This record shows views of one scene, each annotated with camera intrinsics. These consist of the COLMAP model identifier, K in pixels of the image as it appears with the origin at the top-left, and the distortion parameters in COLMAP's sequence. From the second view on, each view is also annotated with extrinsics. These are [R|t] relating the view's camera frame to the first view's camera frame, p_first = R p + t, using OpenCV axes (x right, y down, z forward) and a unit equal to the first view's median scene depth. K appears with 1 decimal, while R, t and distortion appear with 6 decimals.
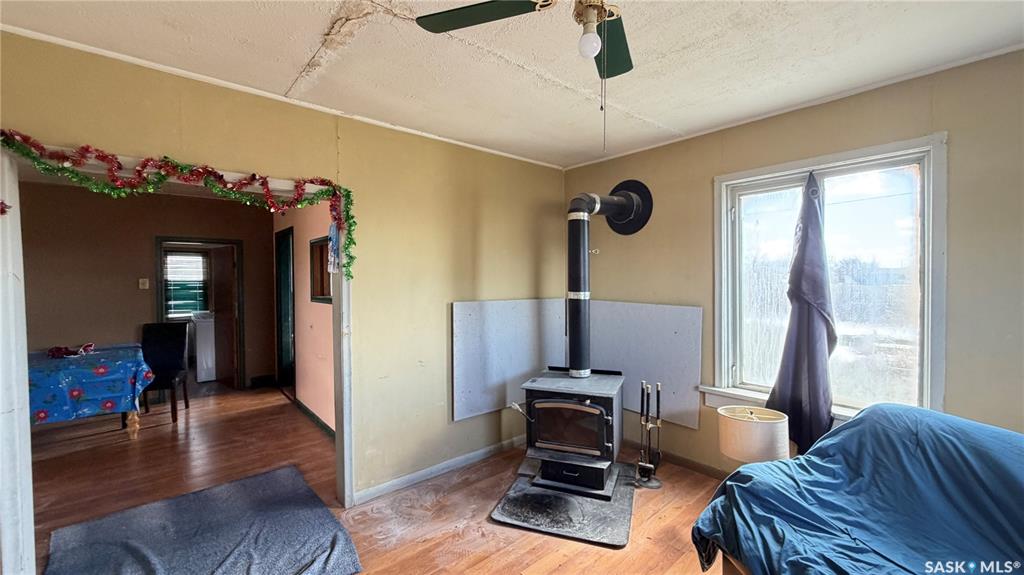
lens RADIAL K [[406.4, 0, 514.1], [0, 406.4, 290.1], [0, 0, 1]] dist [-0.001179, 0.000018]
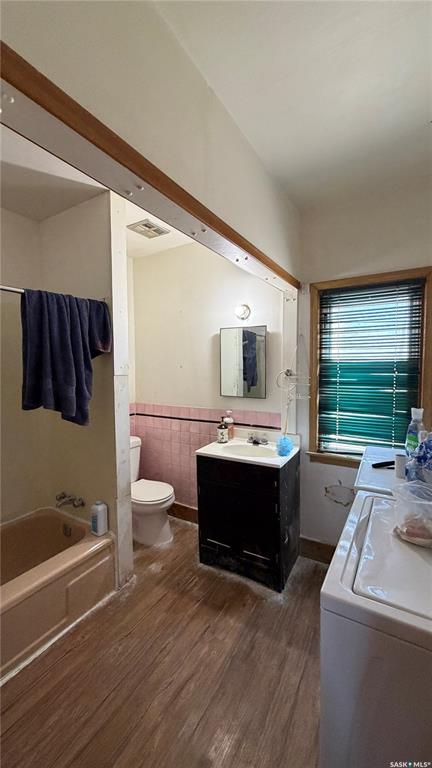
lens RADIAL K [[304.8, 0, 220.7], [0, 304.8, 377.4], [0, 0, 1]] dist [-0.001179, 0.000018]
pose [[0.304125, 0.037087, -0.951910, -1.256158], [-0.036487, 0.998962, 0.027263, -0.027456], [0.951933, 0.026441, 0.305162, 1.704723]]
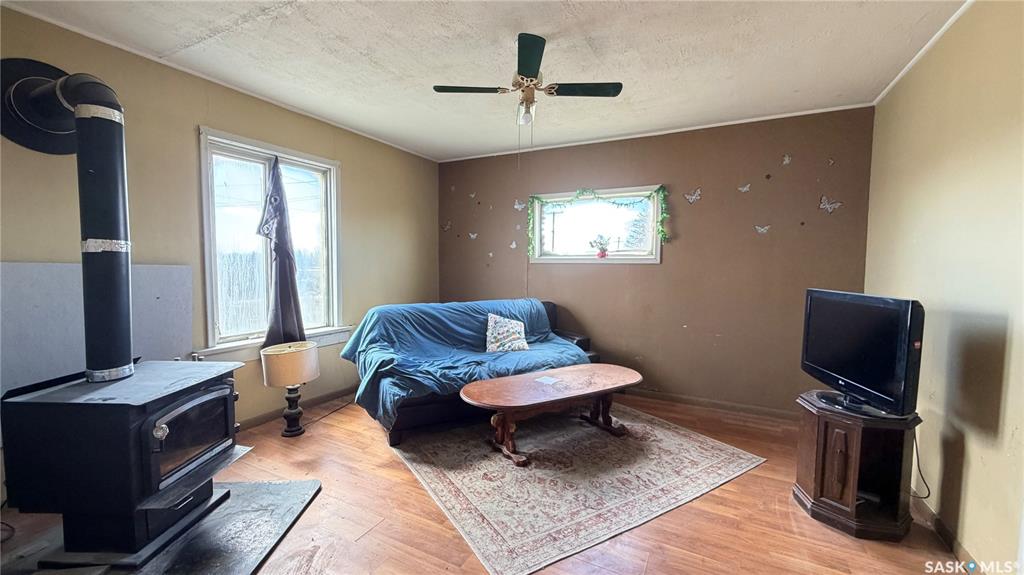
lens RADIAL K [[406.4, 0, 509.1], [0, 406.4, 290.5], [0, 0, 1]] dist [-0.001179, 0.000018]
pose [[-0.357791, -0.053283, 0.932280, -0.646707], [0.026638, 0.997382, 0.067227, 0.056123], [-0.933422, 0.048887, -0.355435, 0.671665]]
